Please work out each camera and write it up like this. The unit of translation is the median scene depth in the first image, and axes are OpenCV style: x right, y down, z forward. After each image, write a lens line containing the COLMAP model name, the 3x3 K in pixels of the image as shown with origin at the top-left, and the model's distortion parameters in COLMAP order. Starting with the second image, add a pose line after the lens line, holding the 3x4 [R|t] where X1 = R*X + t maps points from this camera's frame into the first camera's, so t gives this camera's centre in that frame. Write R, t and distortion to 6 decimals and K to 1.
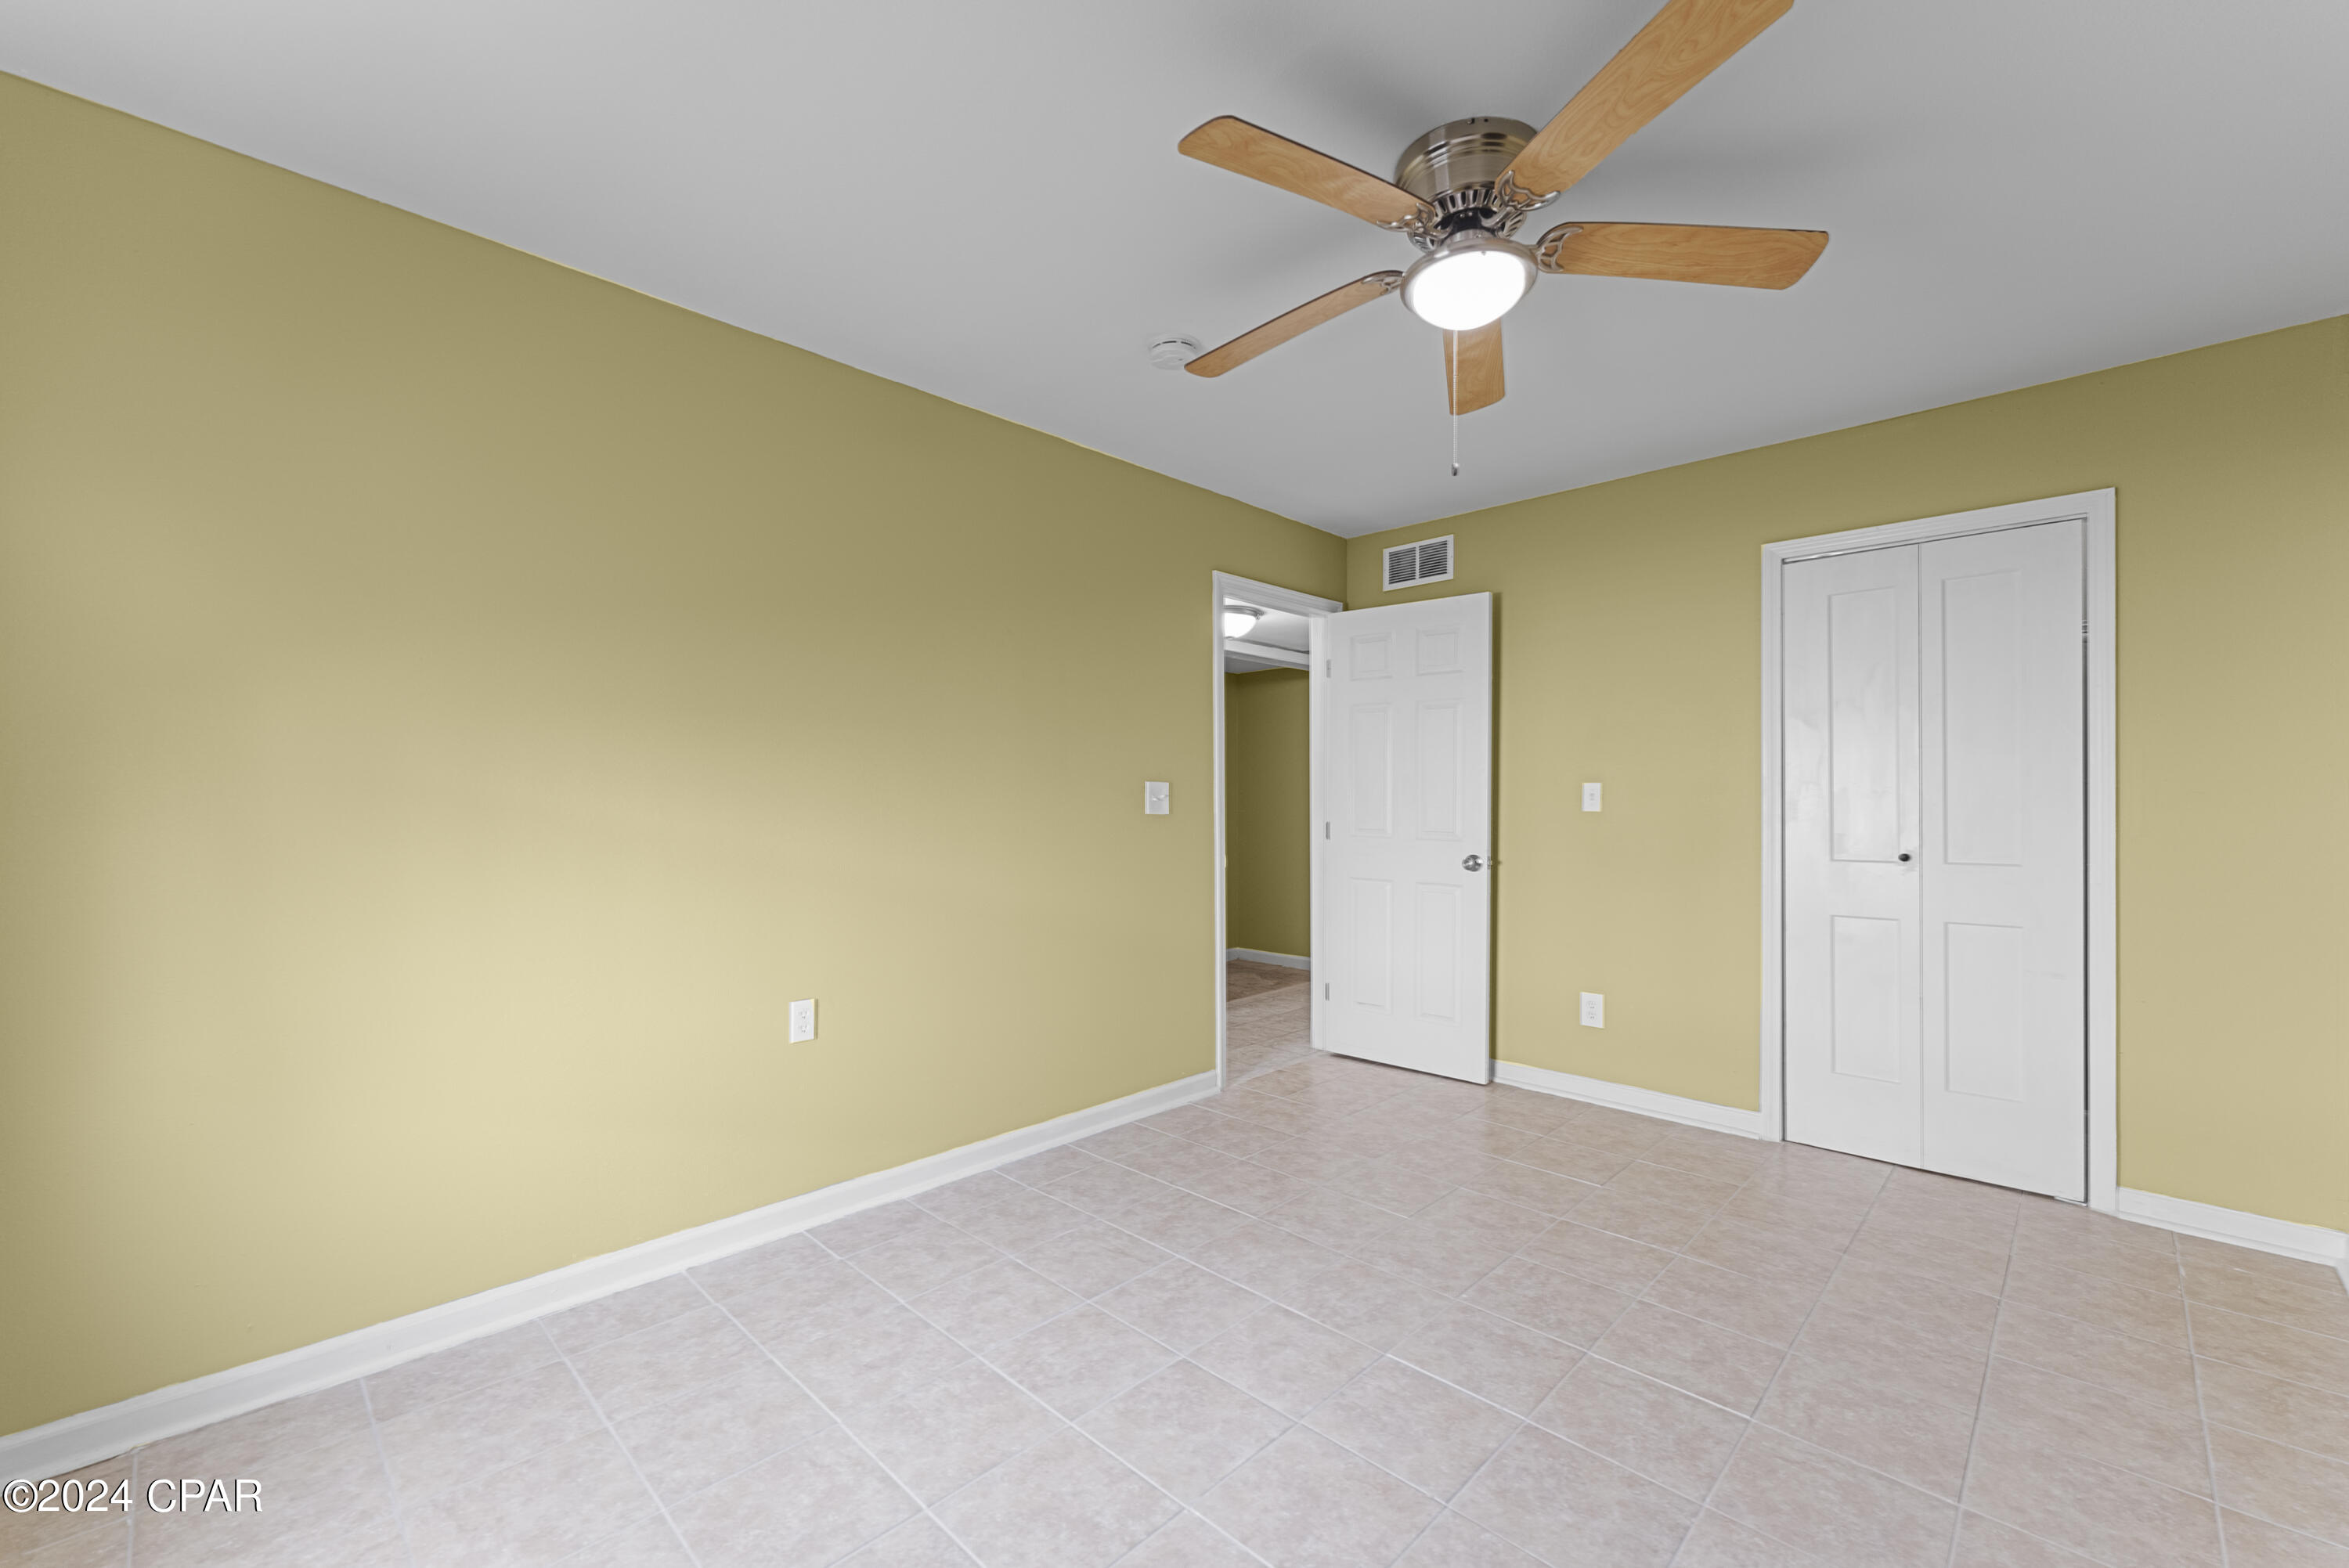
lens RADIAL K [[956.0, 0, 1175.8], [0, 956.0, 817.2], [0, 0, 1]] dist [0.001199, -0.000116]
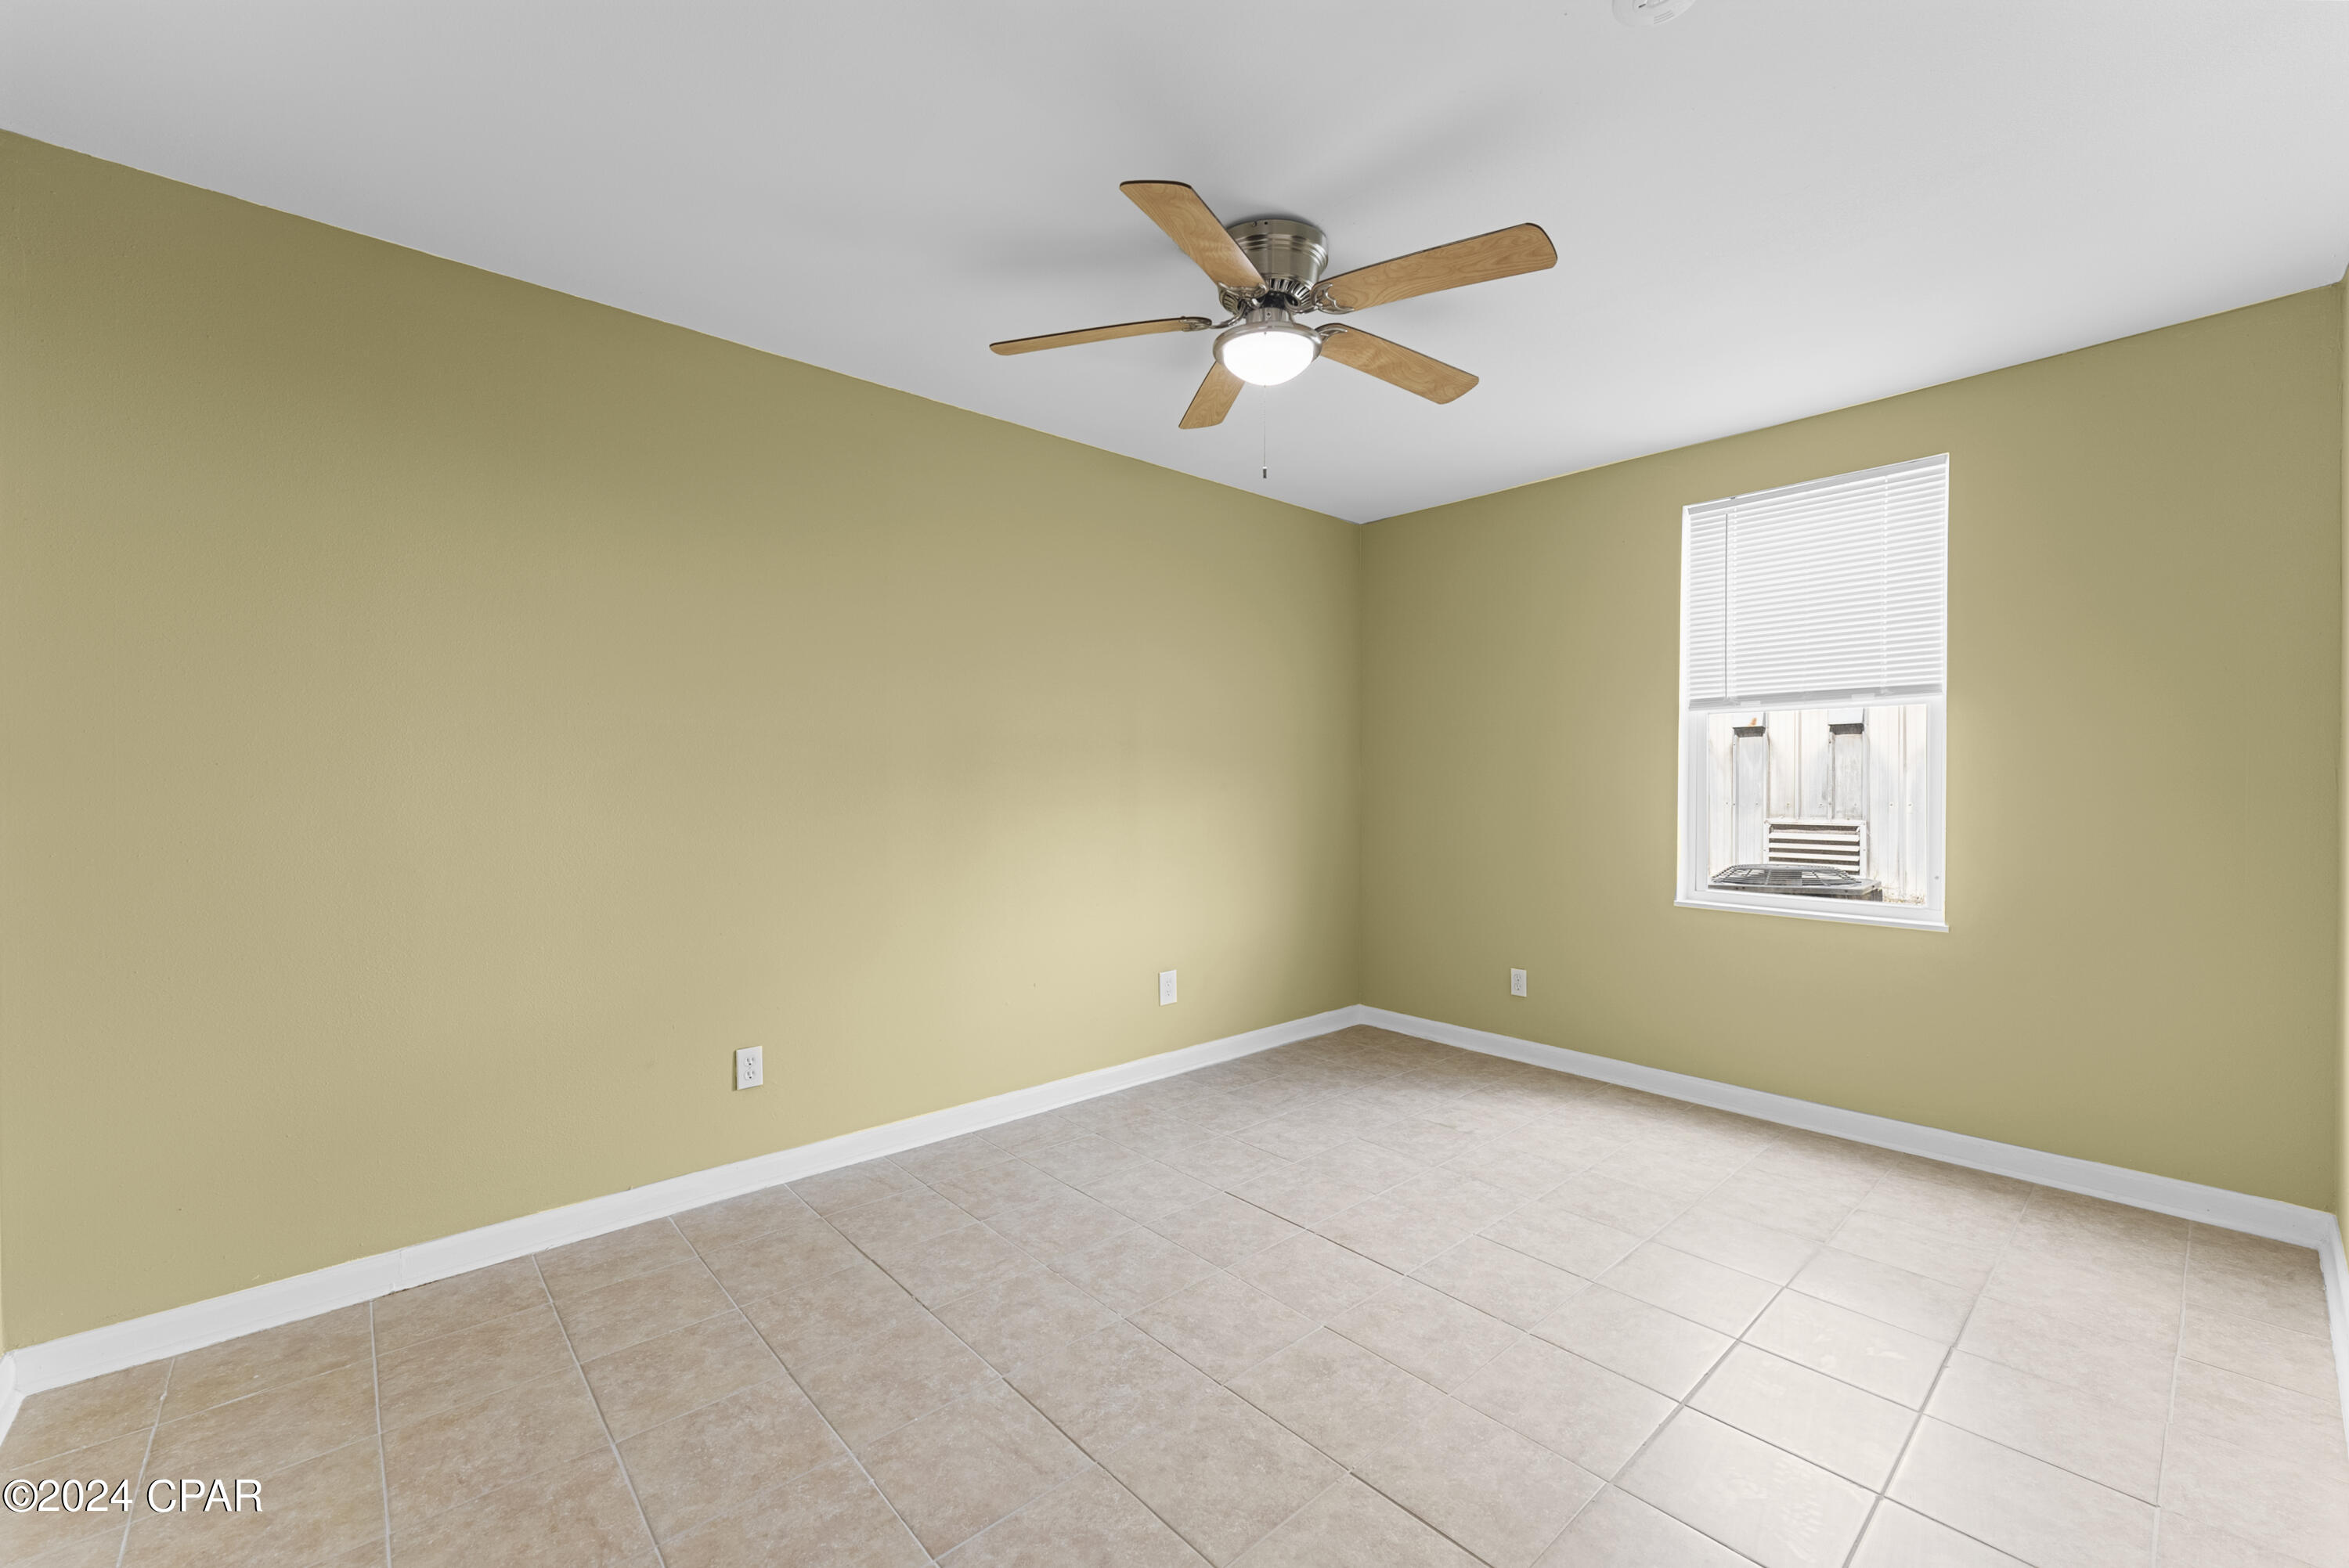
lens RADIAL K [[956.0, 0, 1175.8], [0, 956.0, 817.2], [0, 0, 1]] dist [0.001199, -0.000116]
pose [[-0.997752, -0.003087, 0.066949, 0.311582], [0.000838, 0.998286, 0.058520, -0.035907], [-0.067014, 0.058445, -0.996039, 2.006106]]
